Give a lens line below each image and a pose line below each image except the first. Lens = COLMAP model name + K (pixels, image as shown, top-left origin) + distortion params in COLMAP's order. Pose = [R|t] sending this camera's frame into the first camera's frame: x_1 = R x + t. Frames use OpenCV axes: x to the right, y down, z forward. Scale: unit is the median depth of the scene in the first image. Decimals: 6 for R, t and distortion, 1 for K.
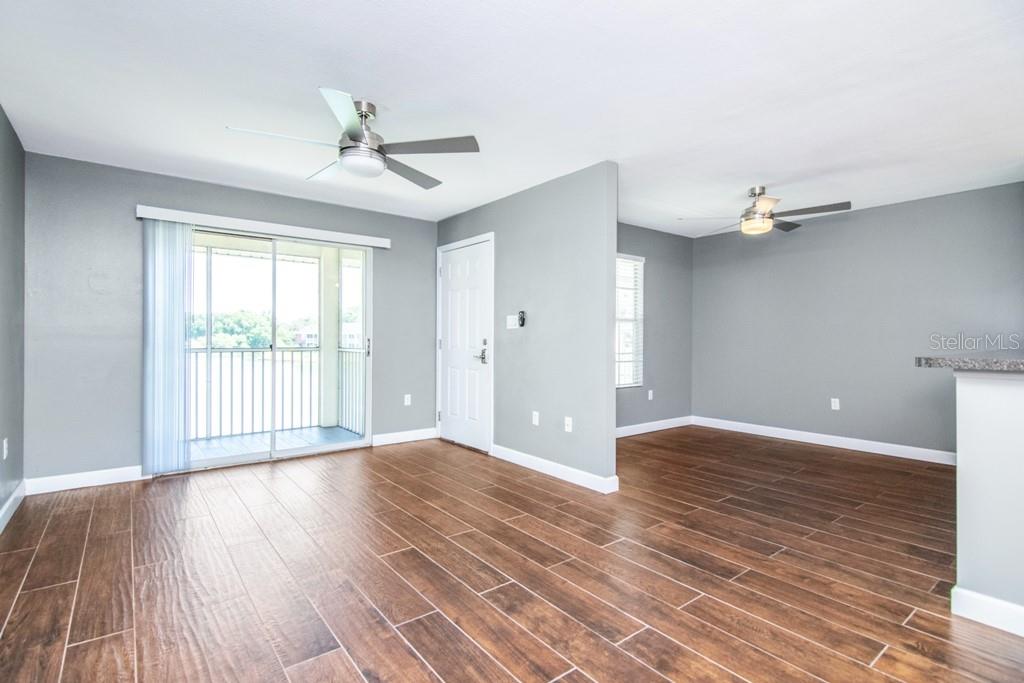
lens RADIAL K [[493.5, 0, 506.0], [0, 493.5, 337.7], [0, 0, 1]] dist [0.012107, -0.006686]
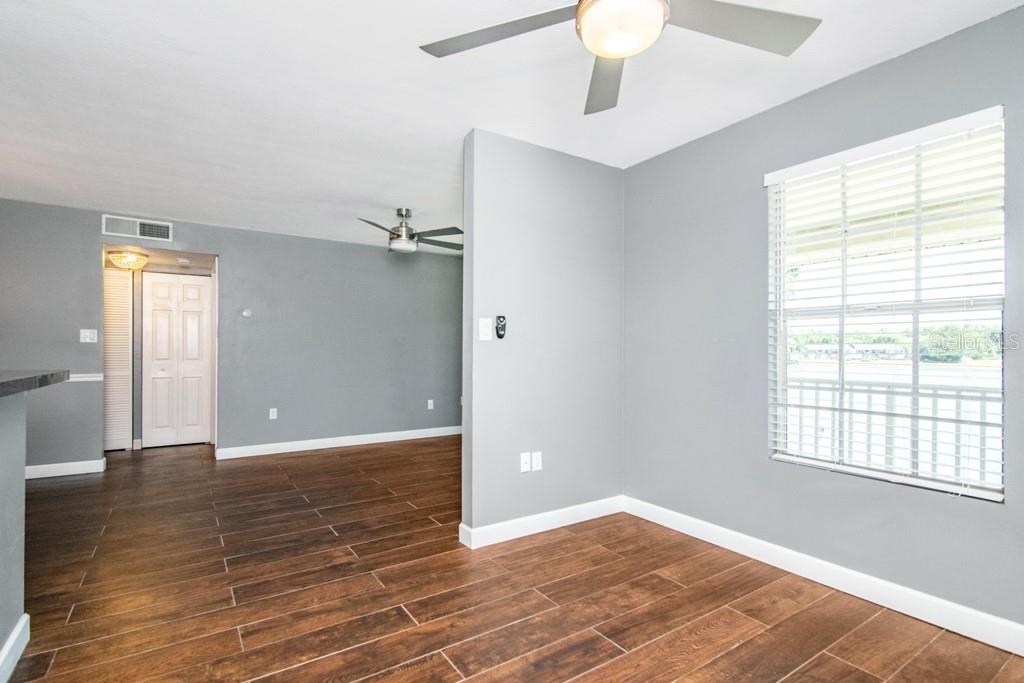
lens RADIAL K [[493.5, 0, 507.4], [0, 493.5, 357.0], [0, 0, 1]] dist [0.012107, -0.006686]
pose [[-0.075767, 0.008425, -0.997090, 0.952265], [-0.001928, 0.999961, 0.008596, 0.000301], [0.997124, 0.002573, -0.075748, 1.066595]]
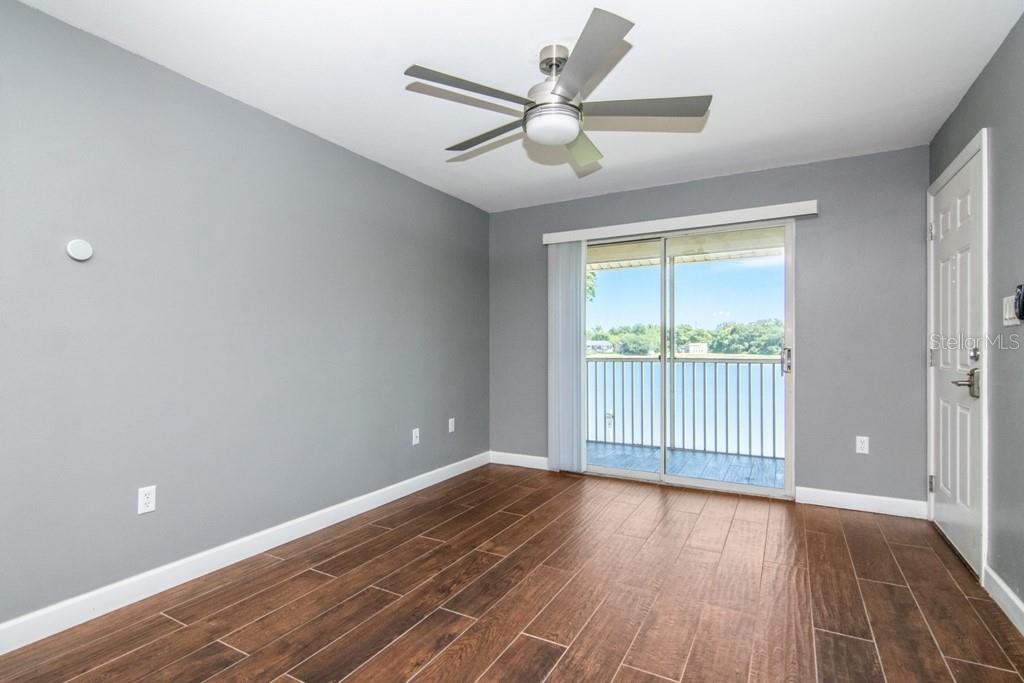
lens RADIAL K [[501.9, 0, 503.3], [0, 501.9, 347.6], [0, 0, 1]] dist [-0.000945, -0.001117]
pose [[0.386564, -0.003306, -0.922257, 0.301893], [0.003836, 0.999991, -0.001976, 0.000819], [0.922255, -0.002774, 0.386573, 0.449135]]
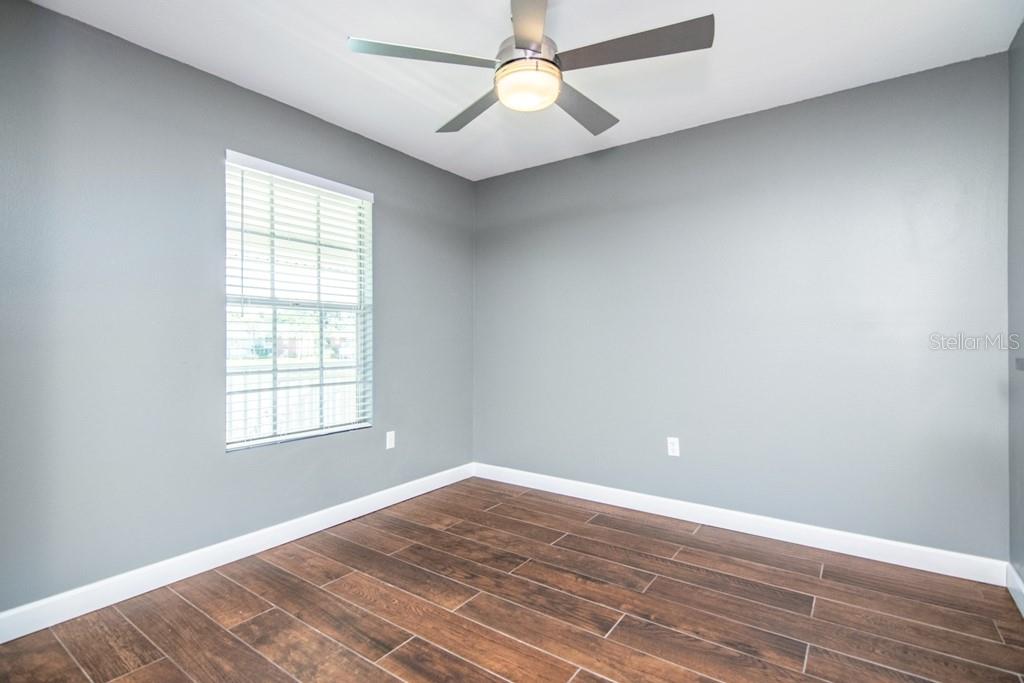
lens RADIAL K [[493.5, 0, 508.7], [0, 493.5, 340.9], [0, 0, 1]] dist [0.012107, -0.006686]
pose [[0.960374, -0.003485, 0.278692, 0.416373], [0.001844, 0.999979, 0.006149, -0.001533], [-0.278708, -0.005391, 0.960361, 0.653651]]
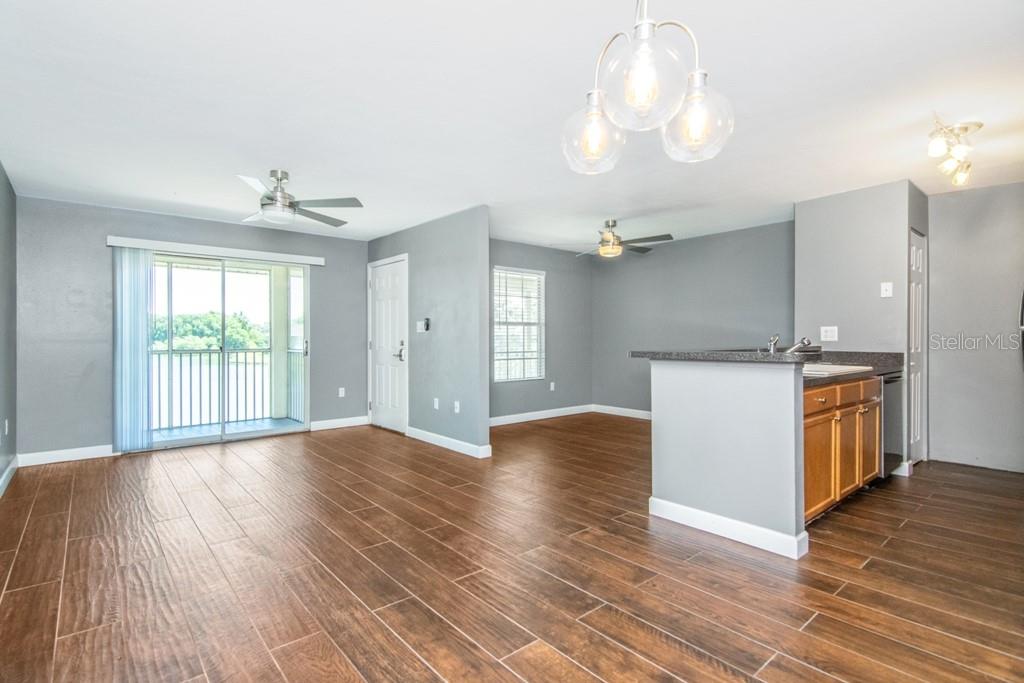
lens RADIAL K [[493.5, 0, 507.0], [0, 493.5, 337.3], [0, 0, 1]] dist [0.012107, -0.006686]
pose [[0.998914, -0.006944, 0.046062, 0.202439], [0.007001, 0.999975, -0.001084, -0.002985], [-0.046053, 0.001405, 0.998938, -0.294034]]
